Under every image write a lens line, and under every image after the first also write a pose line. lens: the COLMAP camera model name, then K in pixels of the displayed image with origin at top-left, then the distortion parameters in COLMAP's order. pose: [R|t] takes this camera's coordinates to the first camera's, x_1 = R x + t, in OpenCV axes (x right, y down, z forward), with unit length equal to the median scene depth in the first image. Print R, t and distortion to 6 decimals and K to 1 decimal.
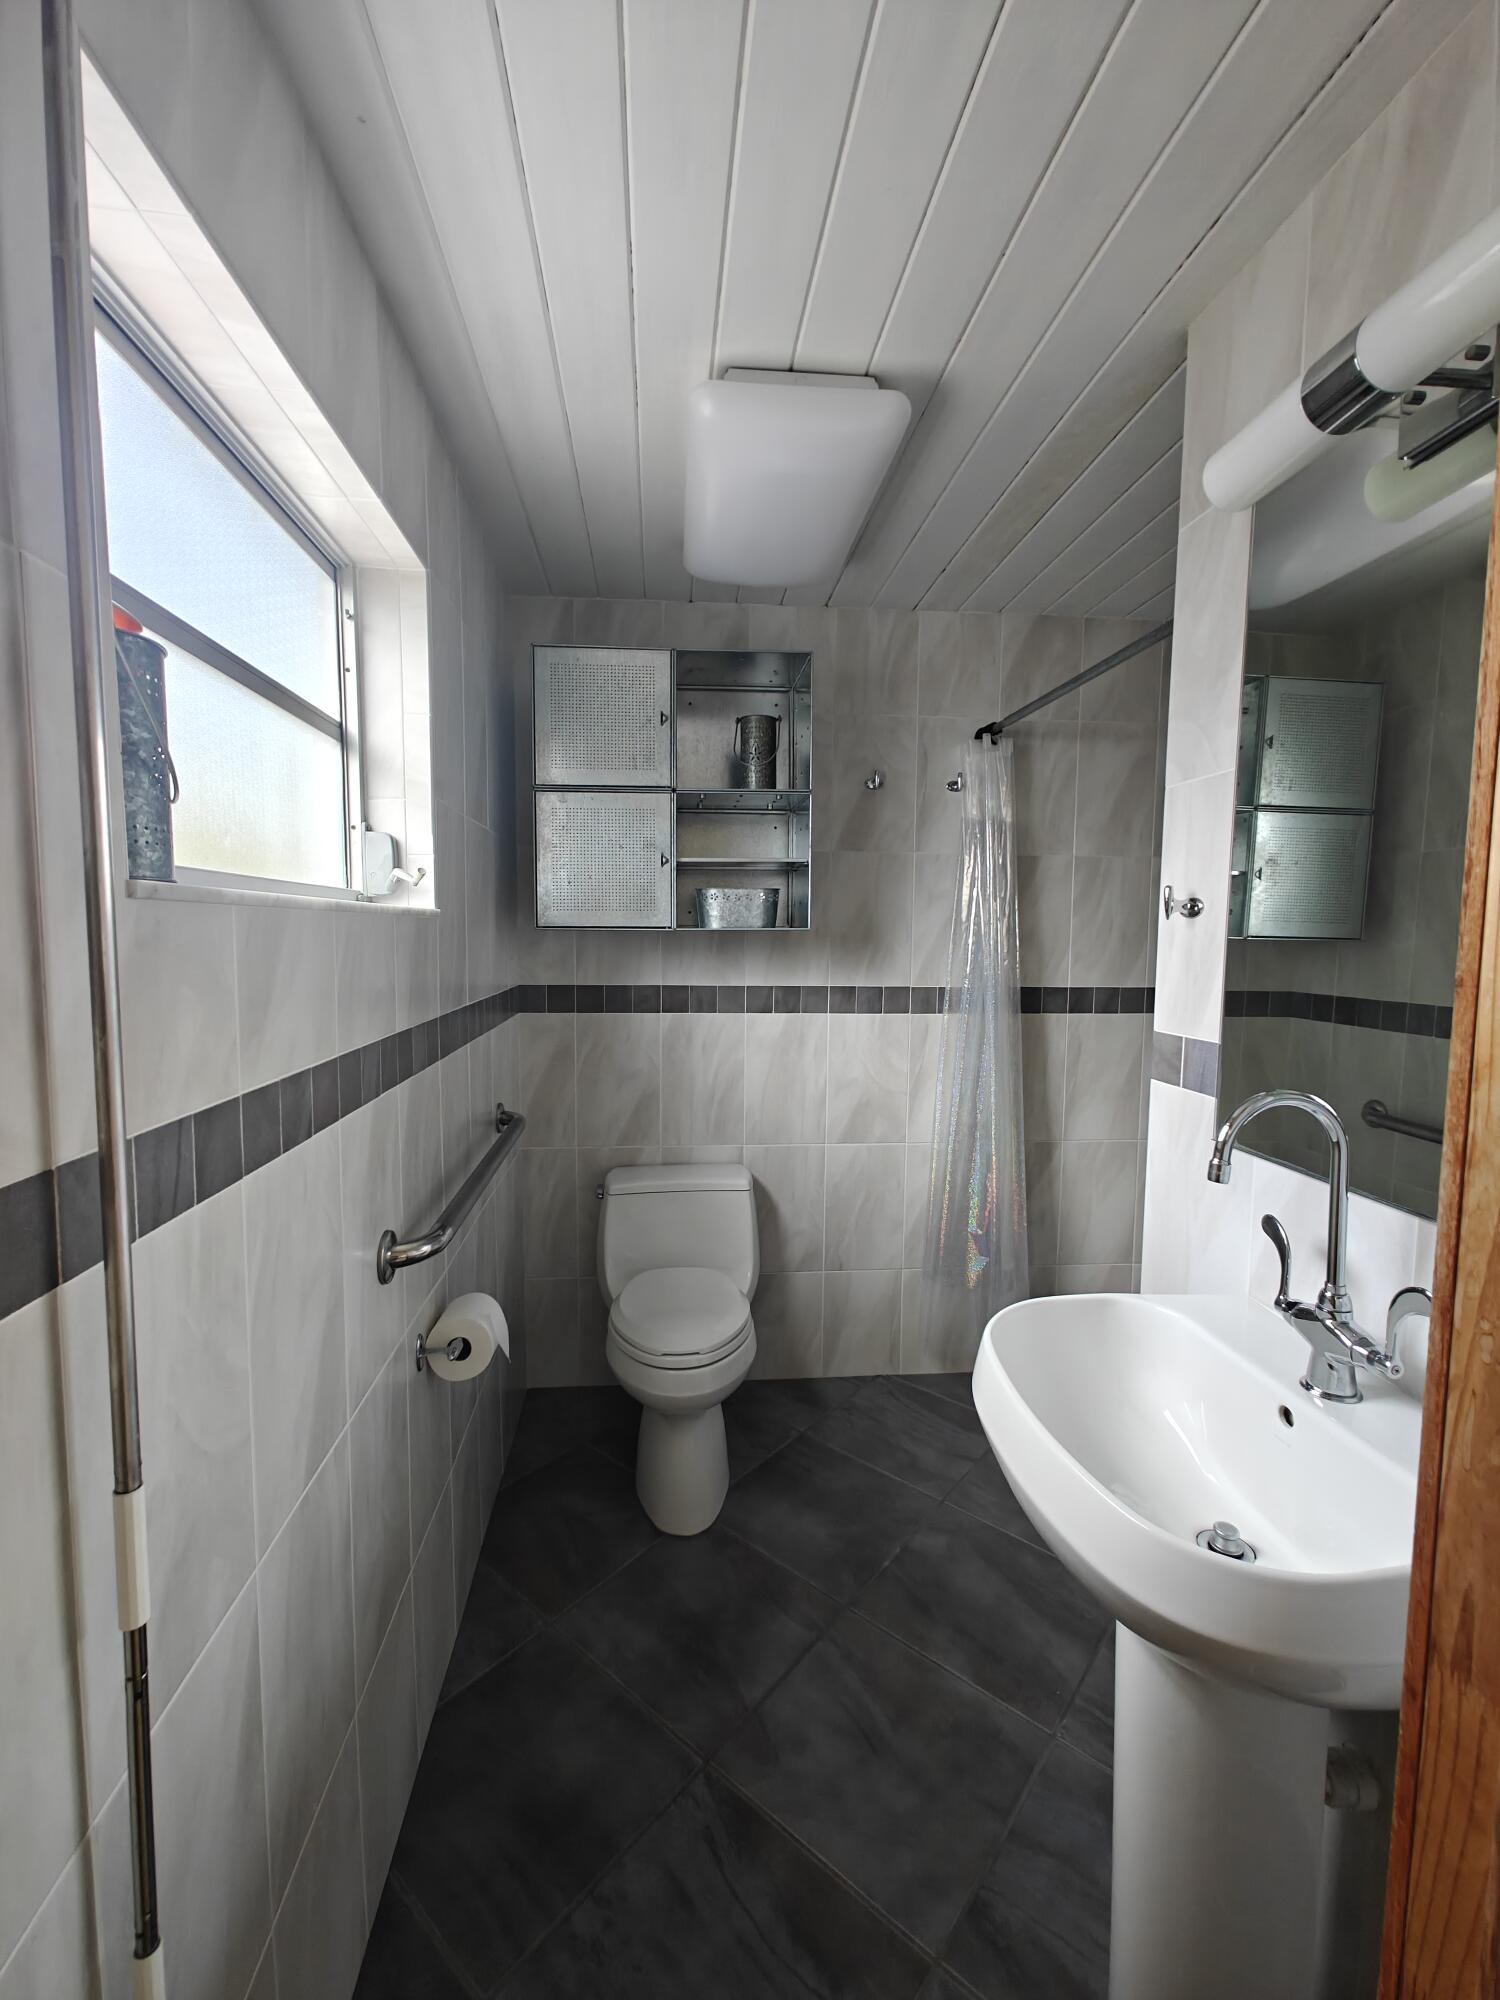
lens RADIAL K [[851.5, 0, 747.7], [0, 851.5, 996.0], [0, 0, 1]] dist [0.006343, -0.003311]
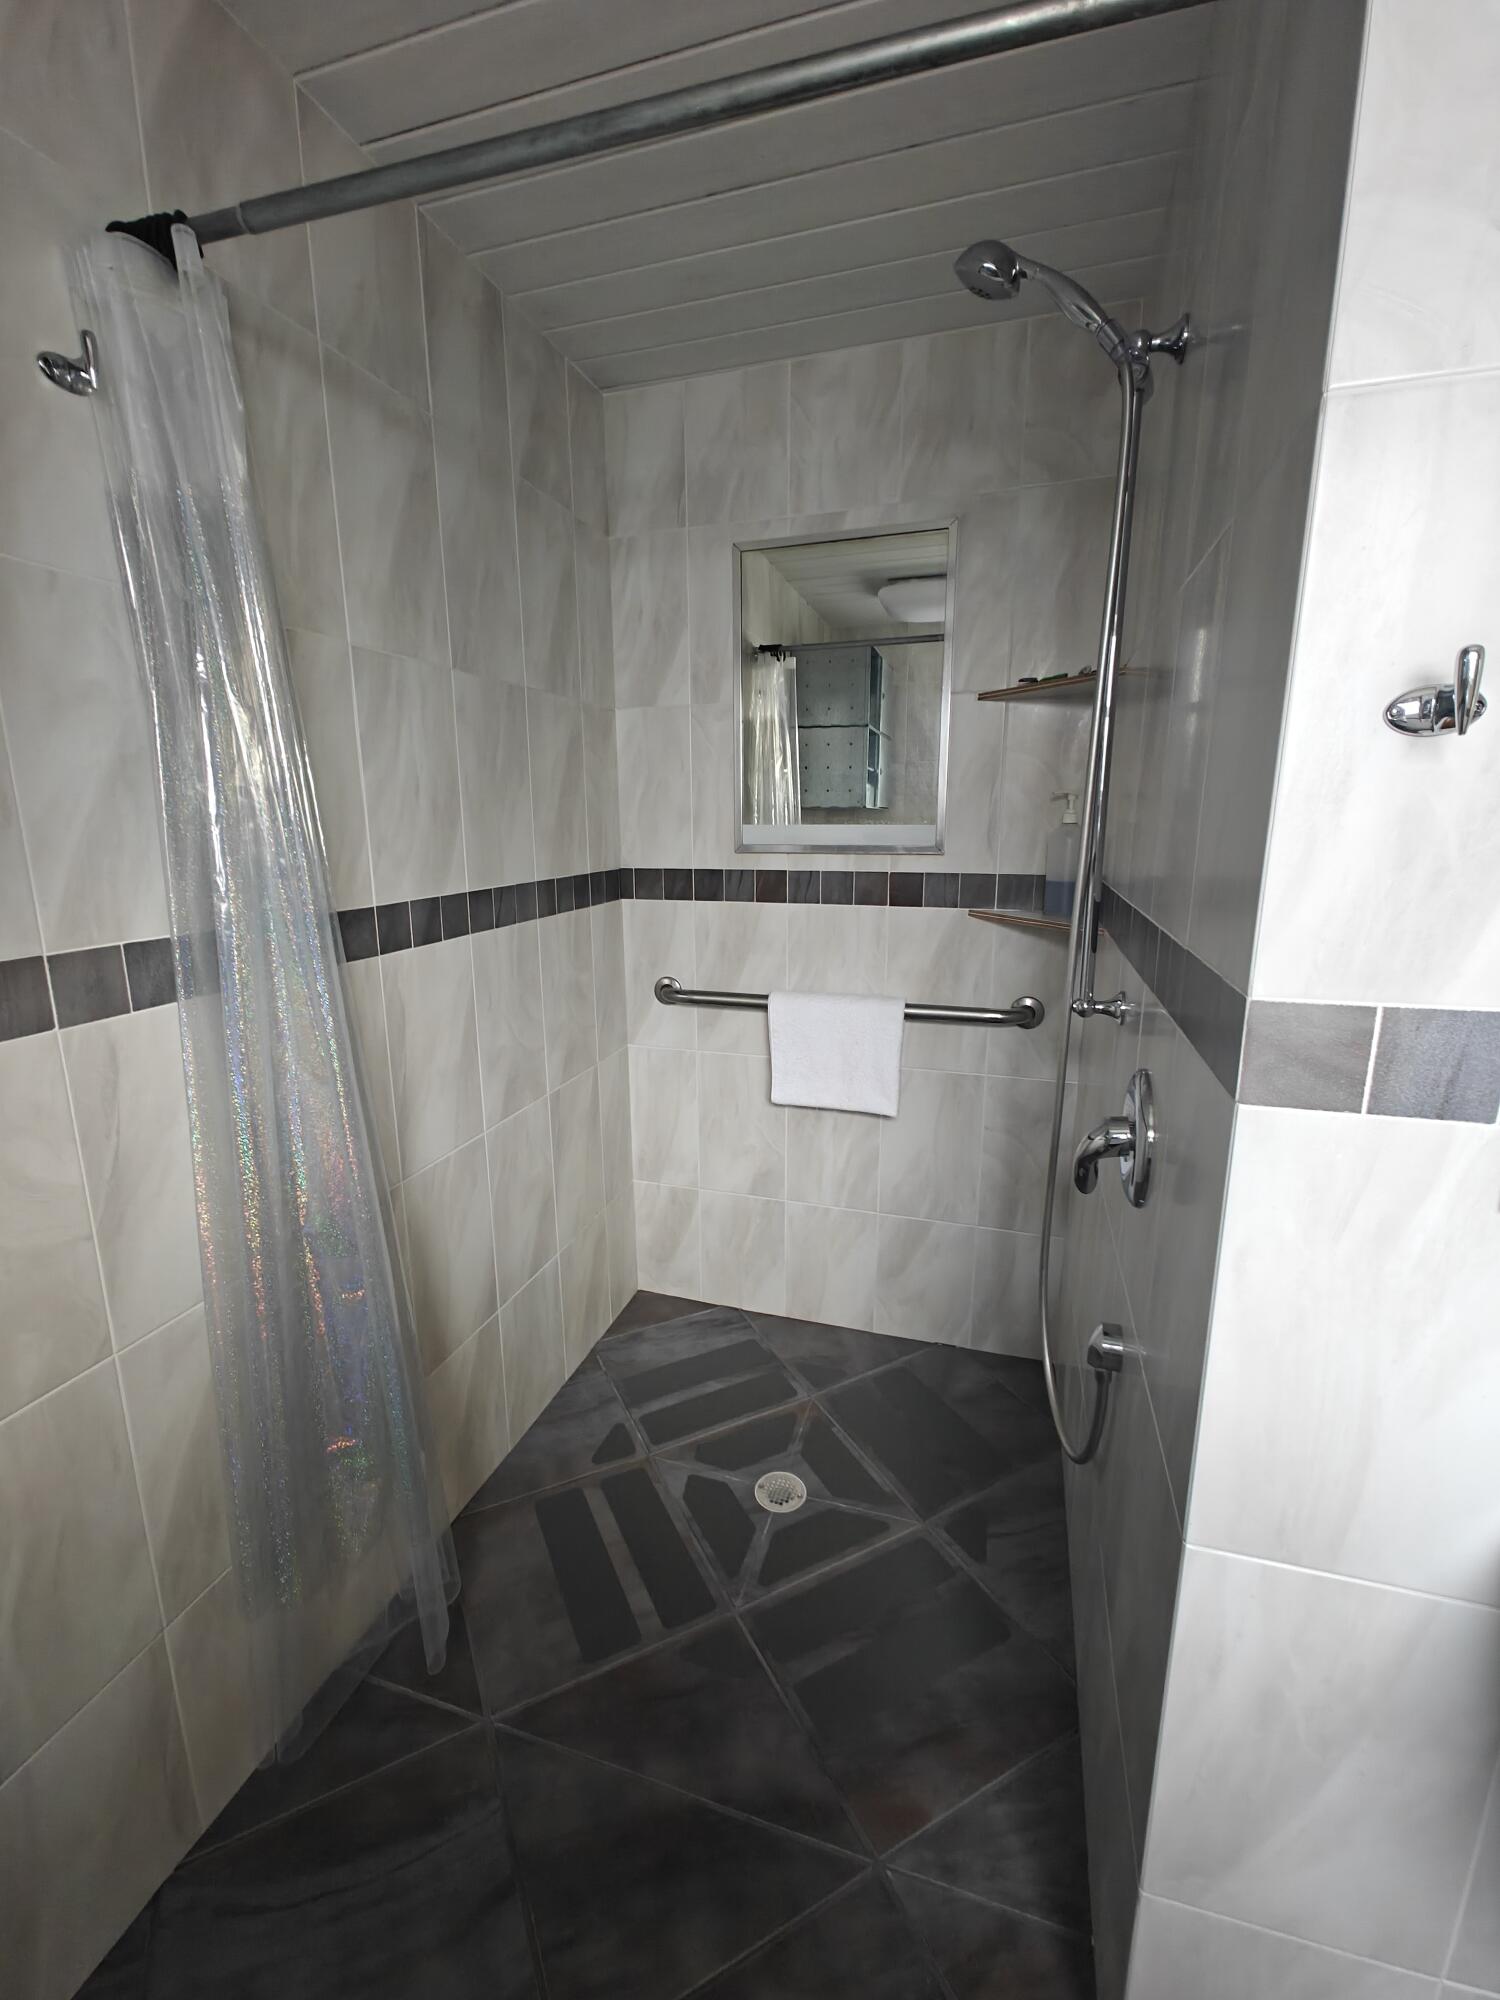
lens RADIAL K [[851.5, 0, 737.2], [0, 851.5, 999.4], [0, 0, 1]] dist [0.006343, -0.003311]
pose [[0.400879, -0.209057, 0.891959, -0.014425], [0.082660, 0.977898, 0.192049, -0.037488], [-0.912394, -0.003260, 0.409300, 0.595699]]
